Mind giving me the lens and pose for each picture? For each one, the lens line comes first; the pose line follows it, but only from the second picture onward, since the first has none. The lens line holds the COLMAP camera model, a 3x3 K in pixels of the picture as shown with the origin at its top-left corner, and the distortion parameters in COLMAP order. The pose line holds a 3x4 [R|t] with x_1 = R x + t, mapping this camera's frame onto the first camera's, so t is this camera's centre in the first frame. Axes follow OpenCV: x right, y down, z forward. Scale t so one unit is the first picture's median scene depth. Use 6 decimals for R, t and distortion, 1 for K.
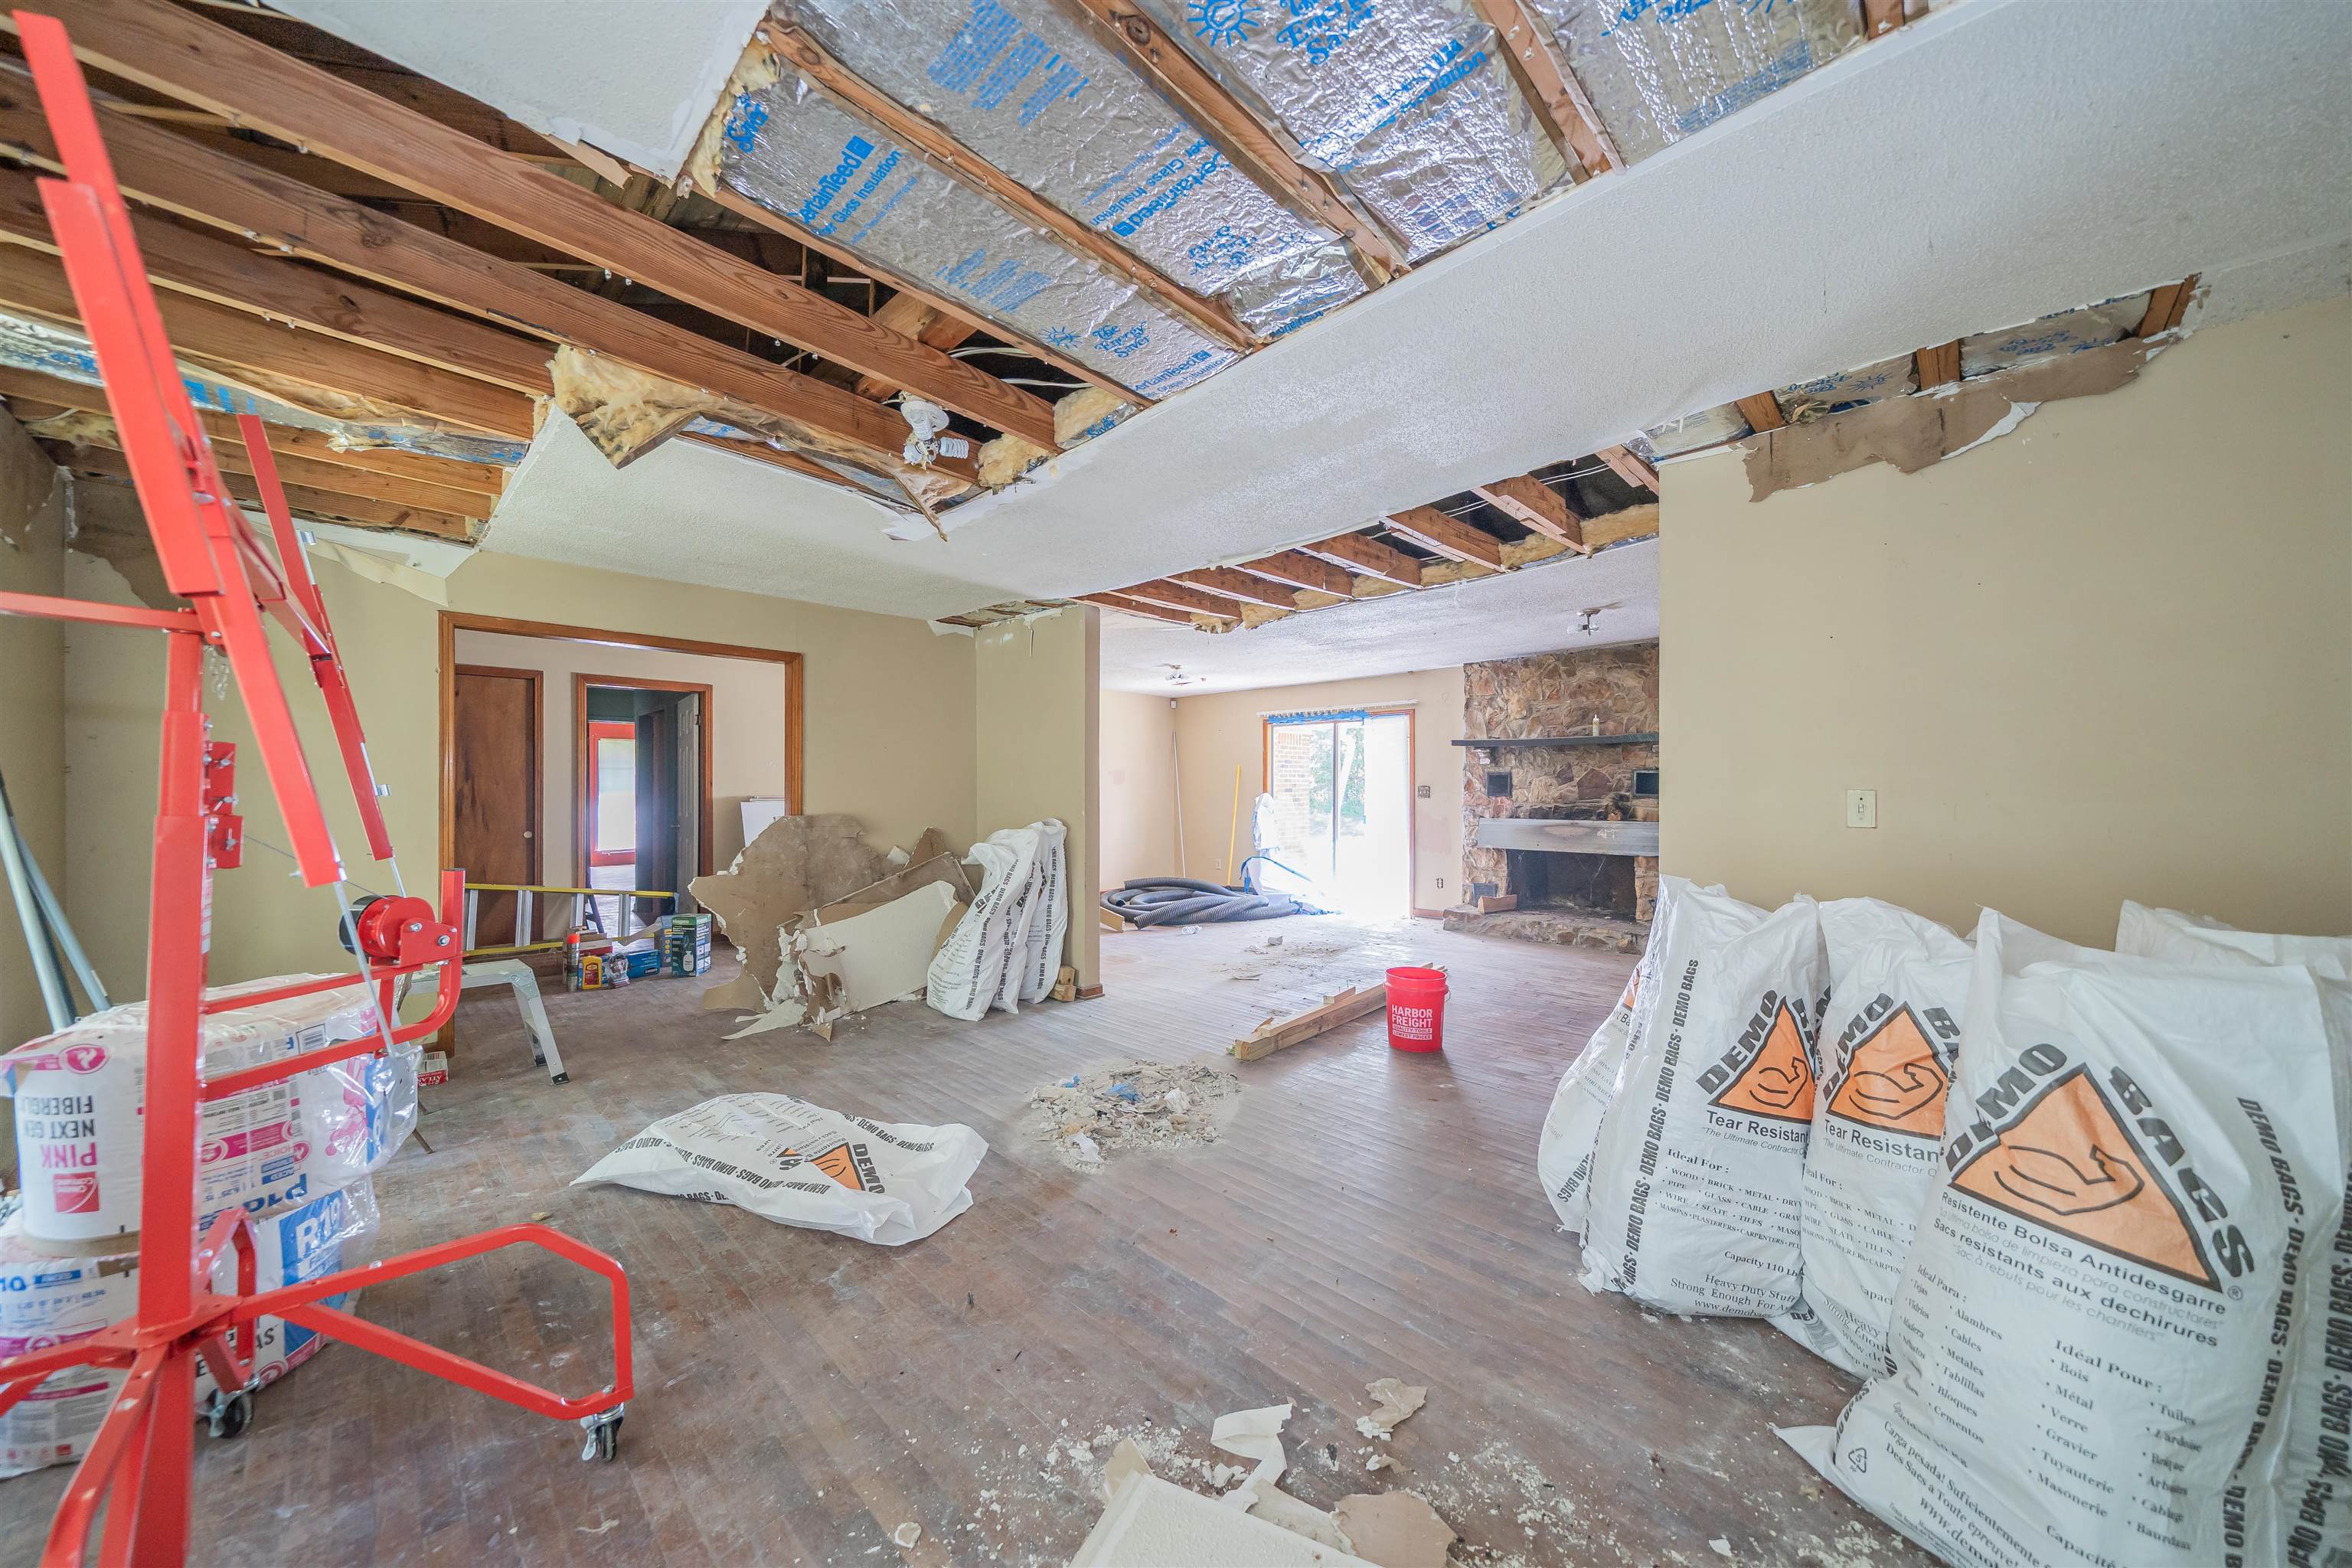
lens RADIAL K [[833.2, 0, 1171.6], [0, 833.2, 789.4], [0, 0, 1]] dist [-0.009434, 0.000075]
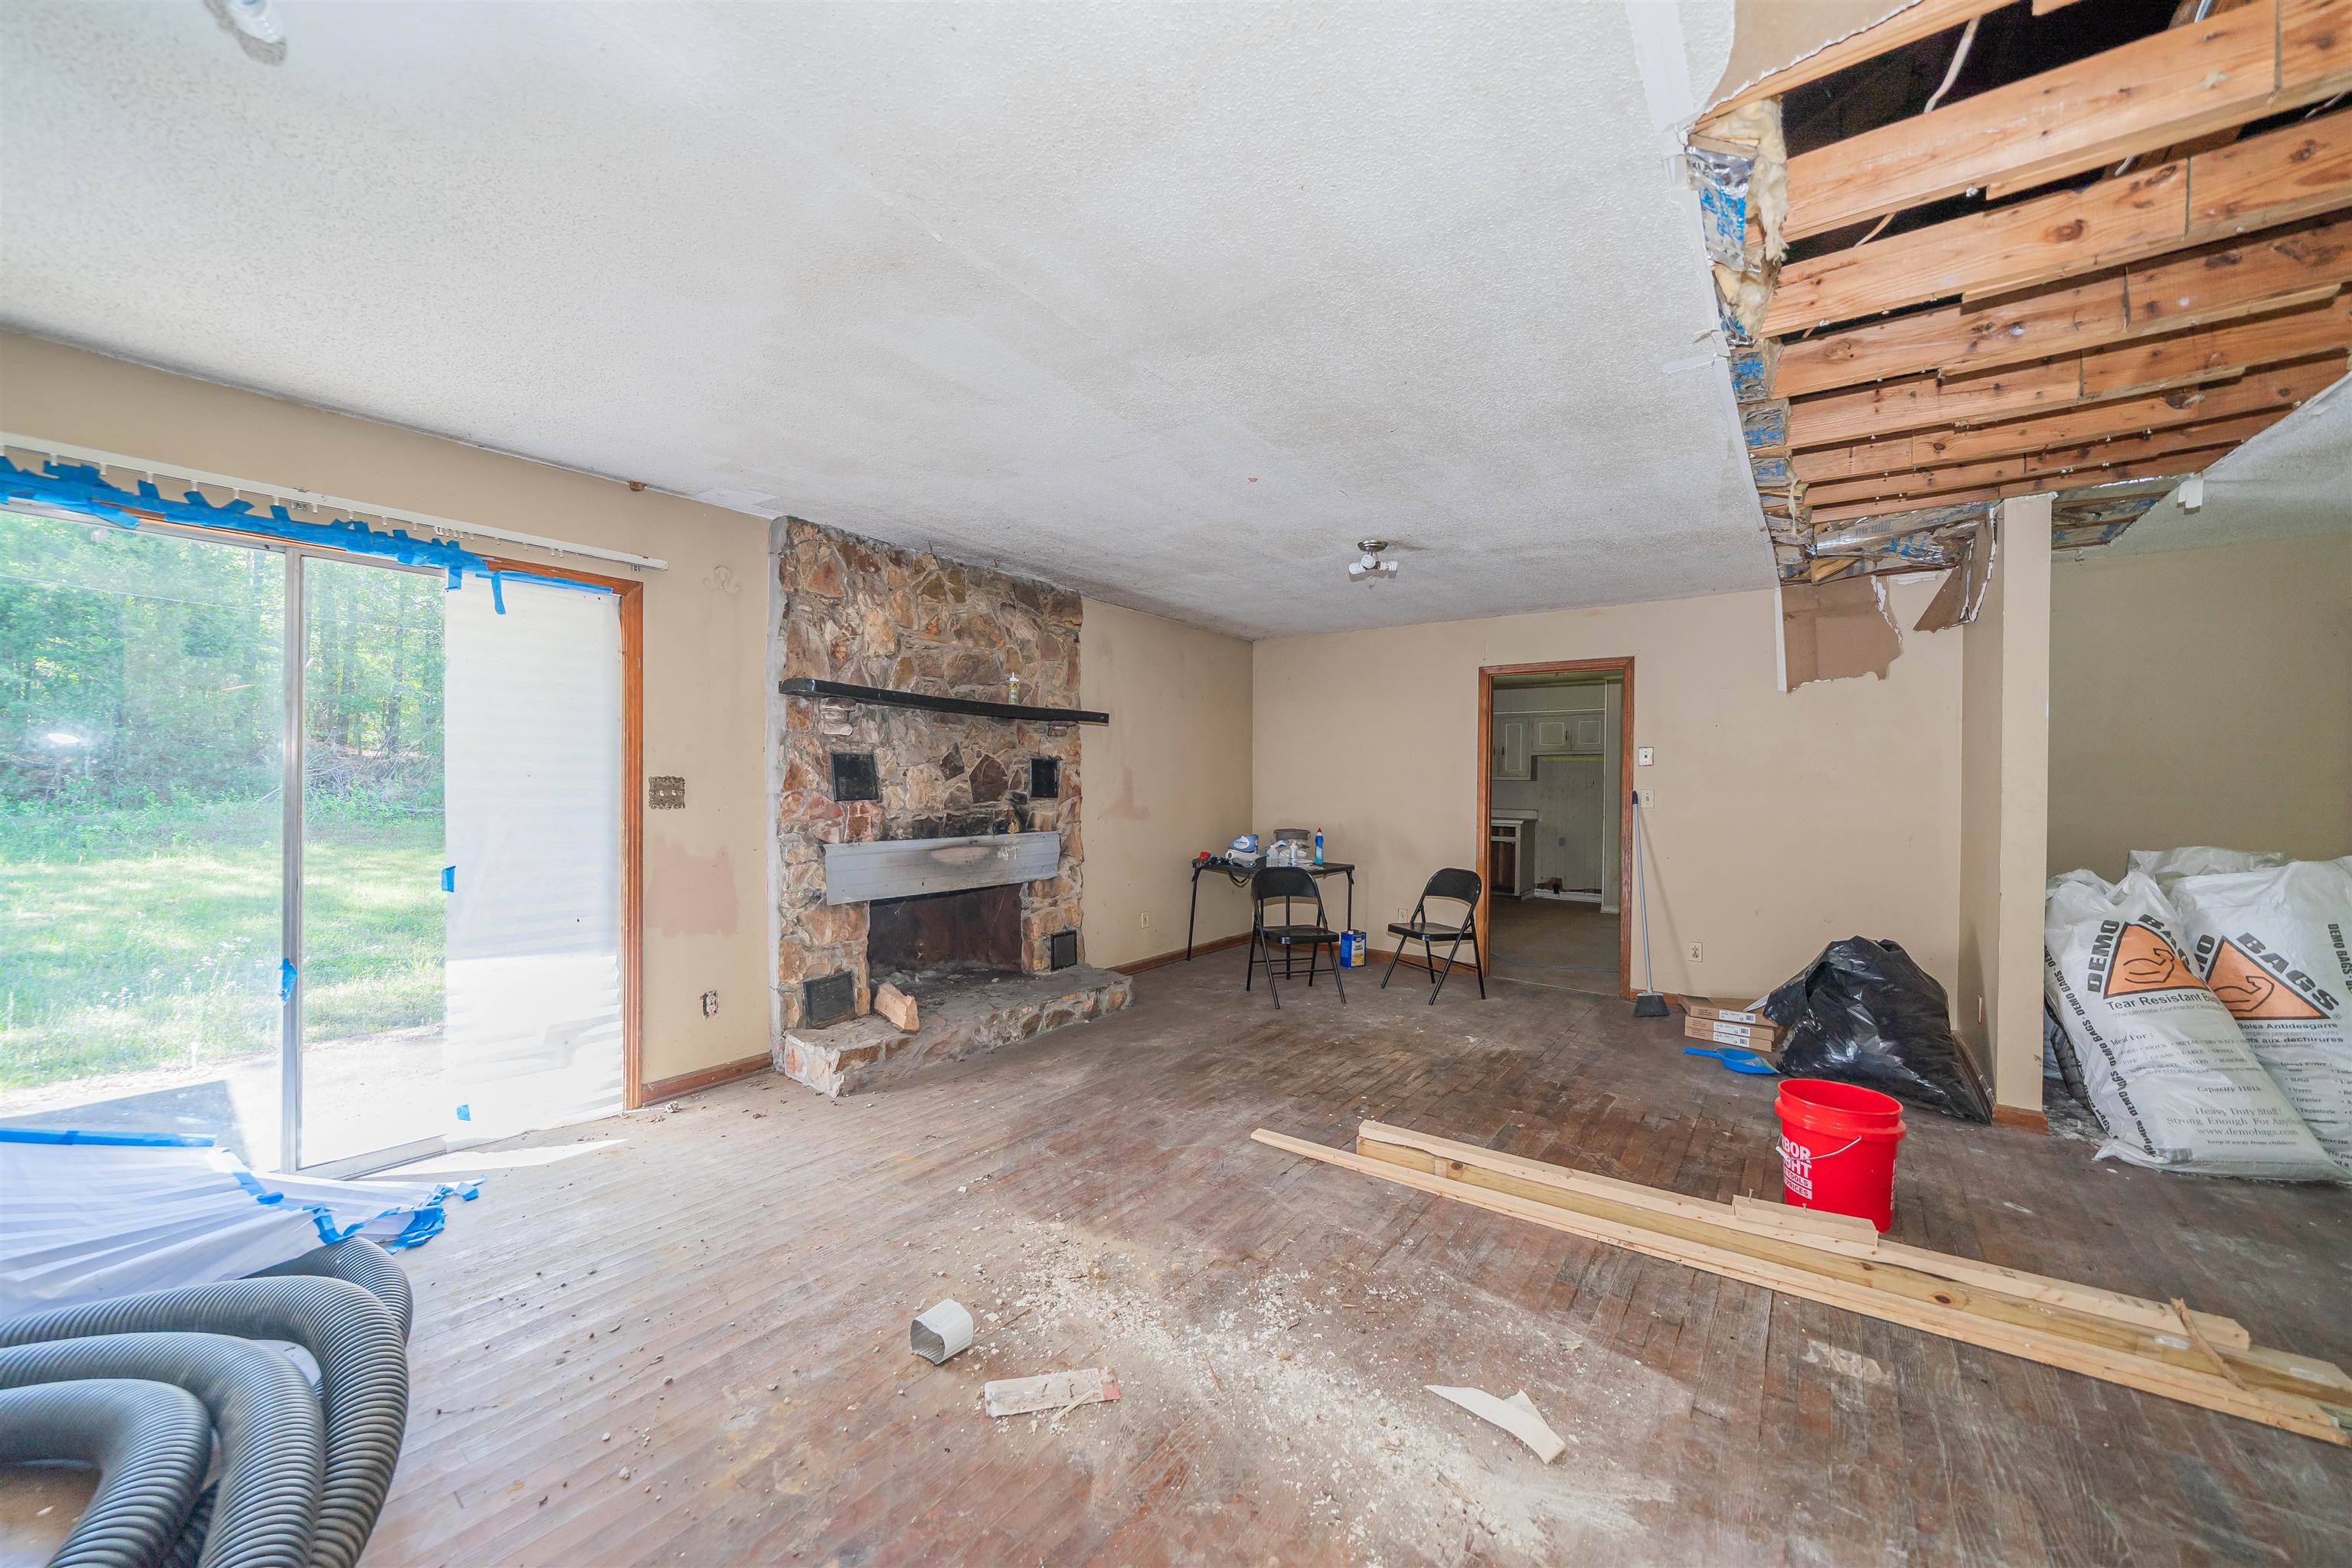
lens RADIAL K [[833.2, 0, 1166.8], [0, 833.2, 779.9], [0, 0, 1]] dist [-0.009434, 0.000075]
pose [[-0.101668, -0.001802, 0.994817, -0.143949], [-0.013200, 0.999913, 0.000462, -0.007123], [-0.994731, -0.013085, -0.101683, 0.892658]]
